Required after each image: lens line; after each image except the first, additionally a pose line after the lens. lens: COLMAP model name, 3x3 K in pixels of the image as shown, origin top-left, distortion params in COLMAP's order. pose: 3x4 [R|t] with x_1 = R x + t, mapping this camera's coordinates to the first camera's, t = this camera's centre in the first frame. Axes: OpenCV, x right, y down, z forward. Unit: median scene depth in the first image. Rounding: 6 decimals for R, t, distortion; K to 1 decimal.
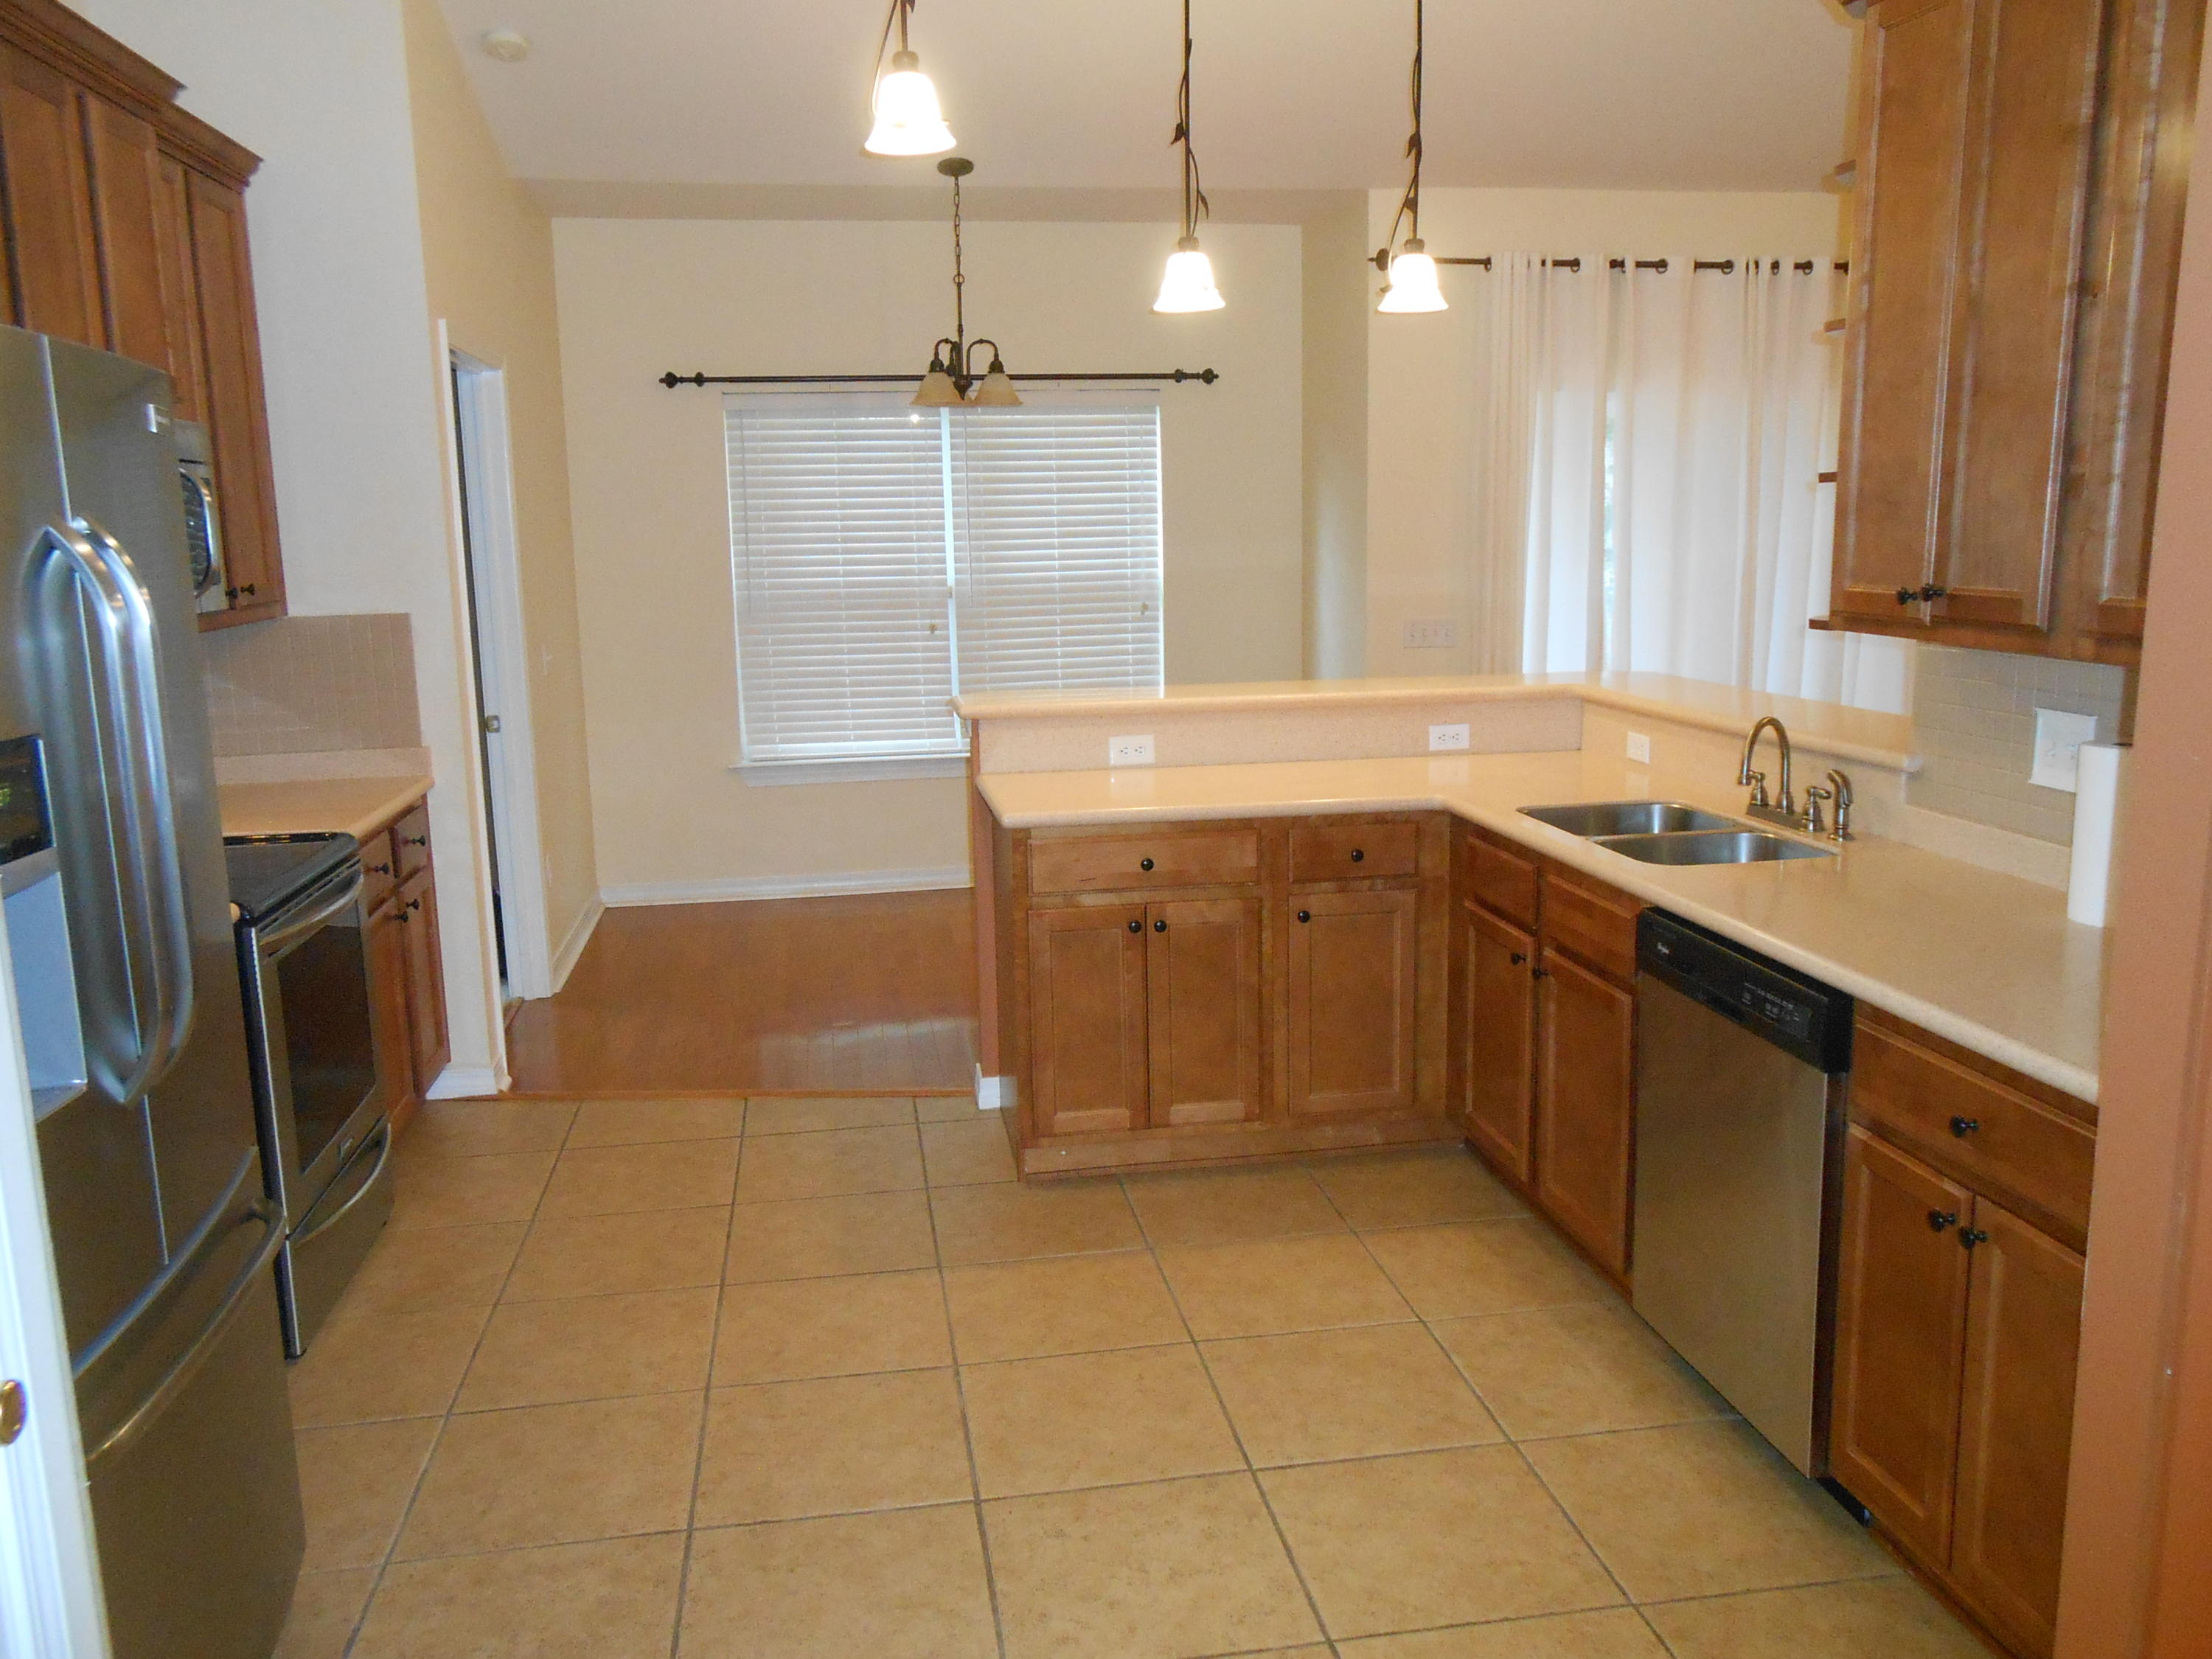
lens RADIAL K [[1645.9, 0, 1094.0], [0, 1645.9, 828.7], [0, 0, 1]] dist [-0.011935, -0.002910]
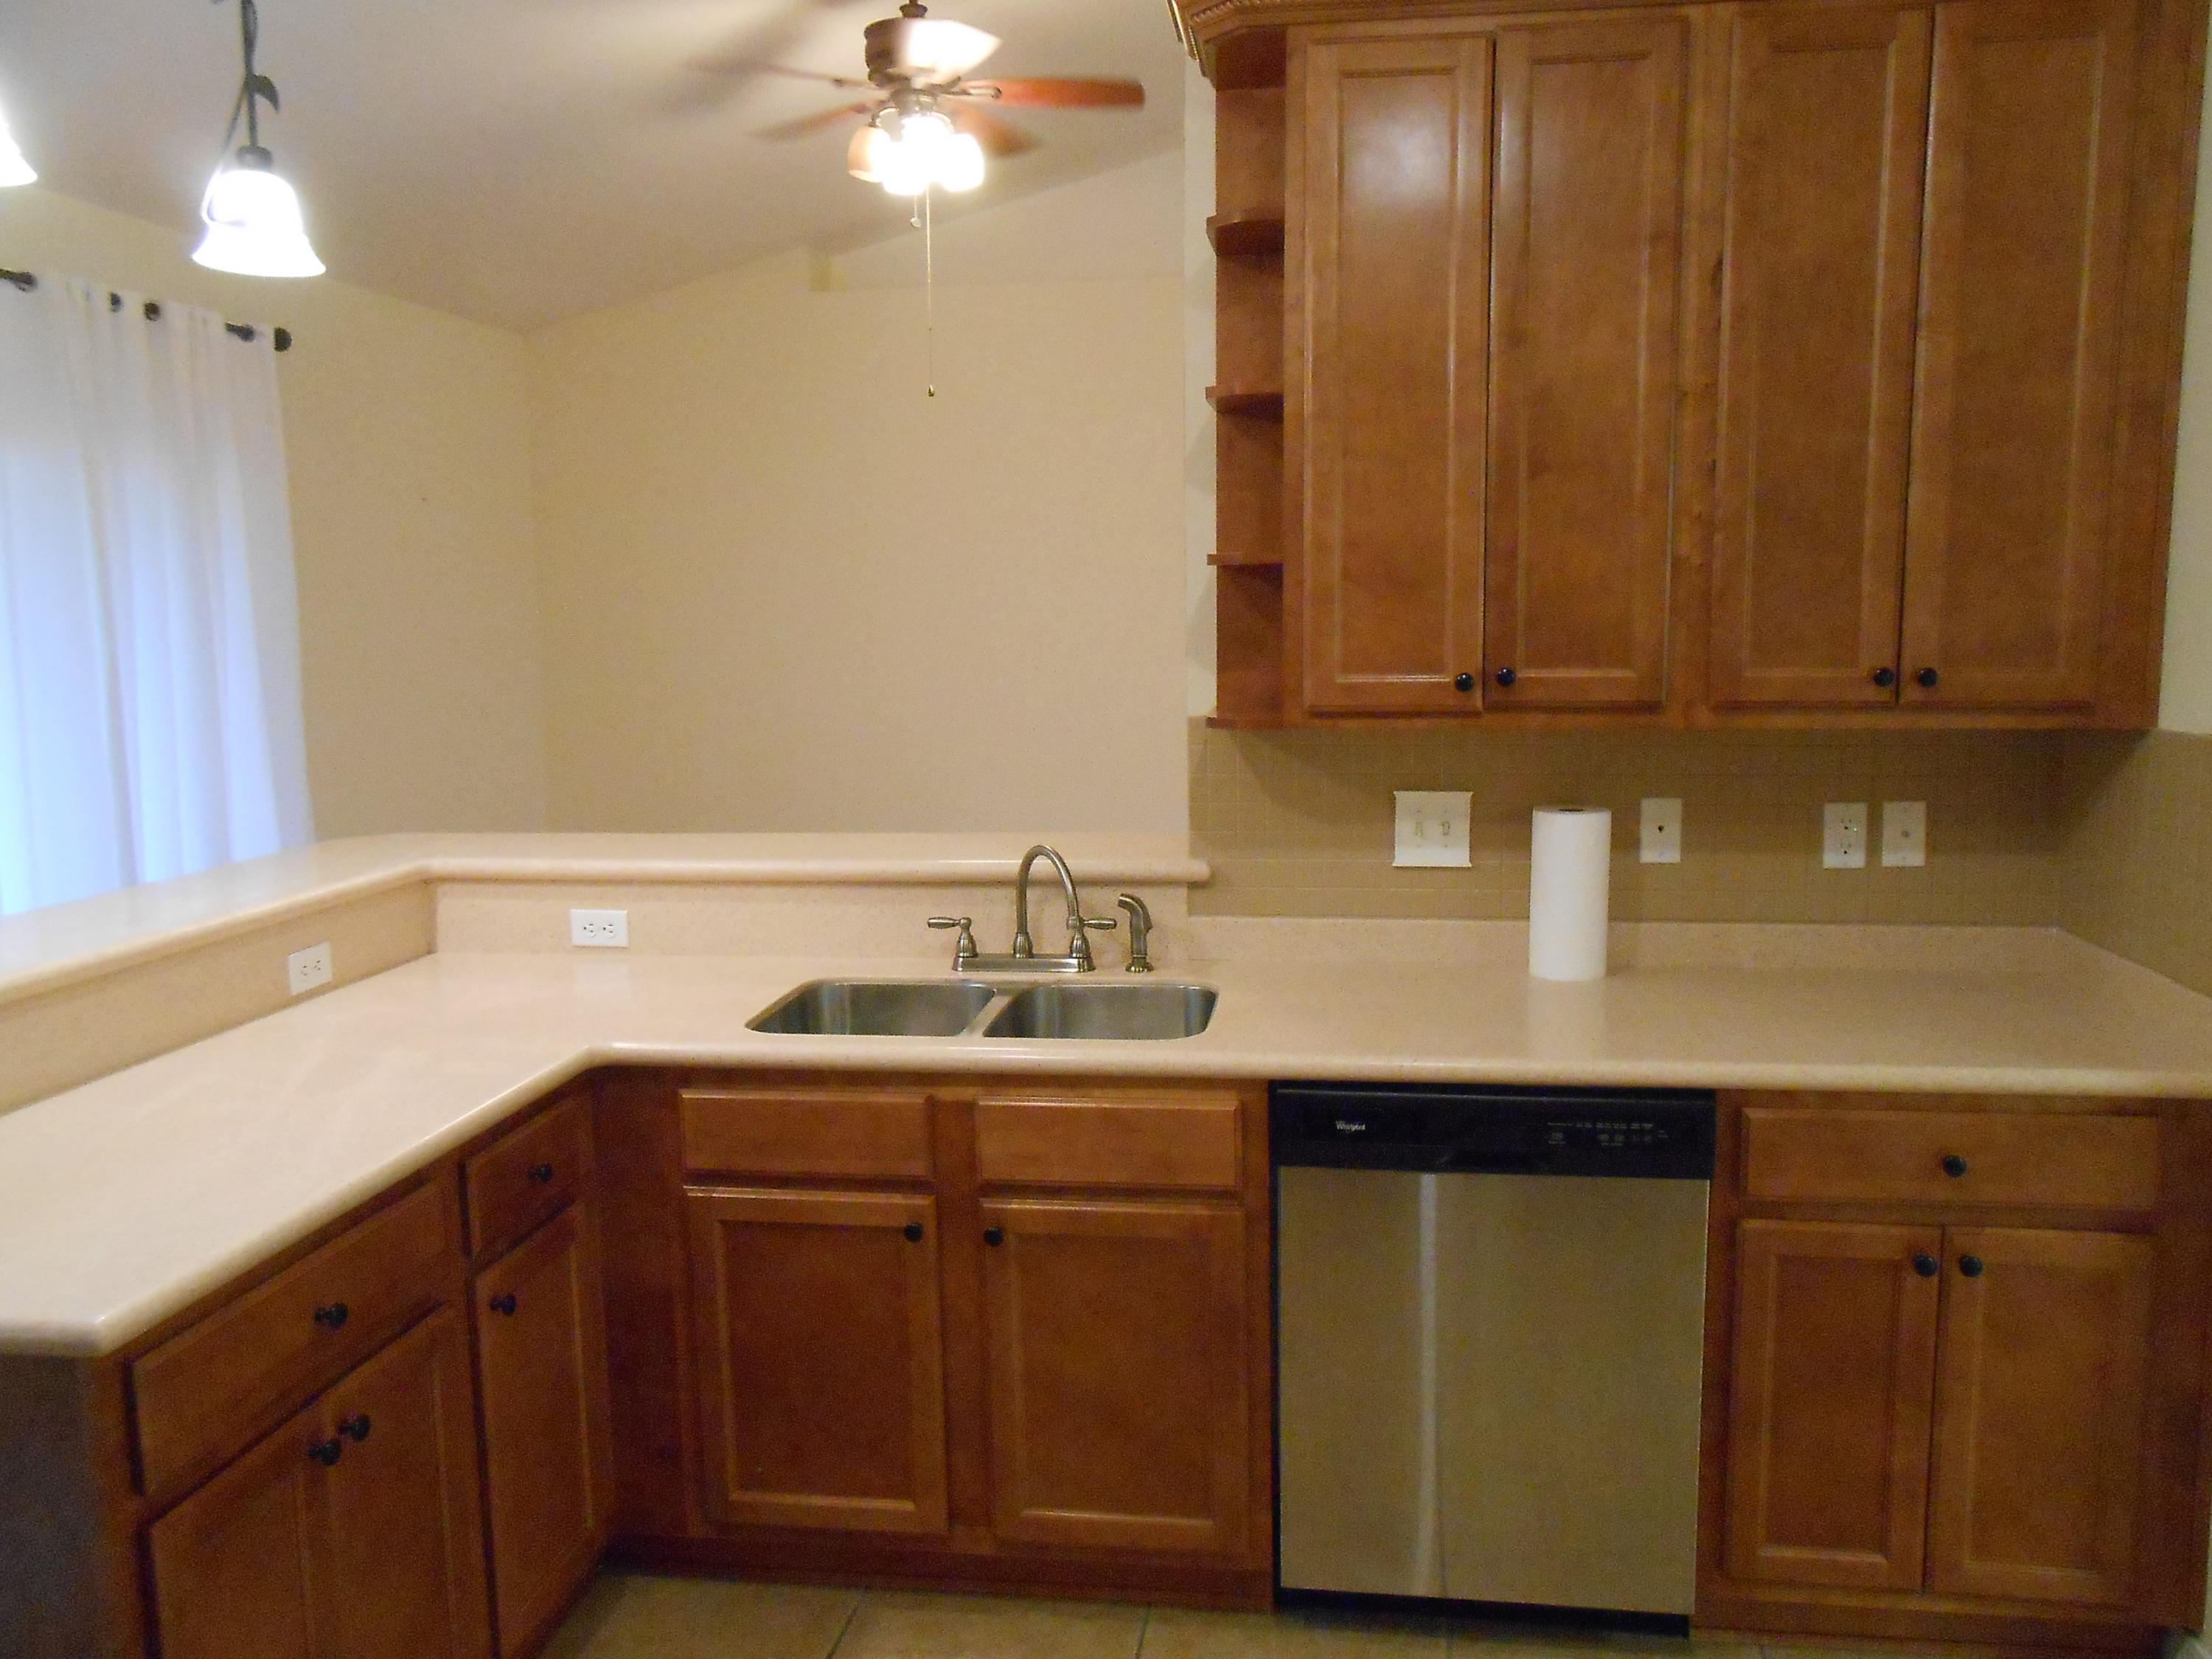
lens RADIAL K [[1645.9, 0, 1094.0], [0, 1645.9, 828.7], [0, 0, 1]] dist [-0.011935, -0.002910]
pose [[0.301664, -0.104973, 0.947618, -0.490296], [0.185288, 0.981425, 0.049734, -0.148475], [-0.935236, 0.160579, 0.315511, 0.933510]]
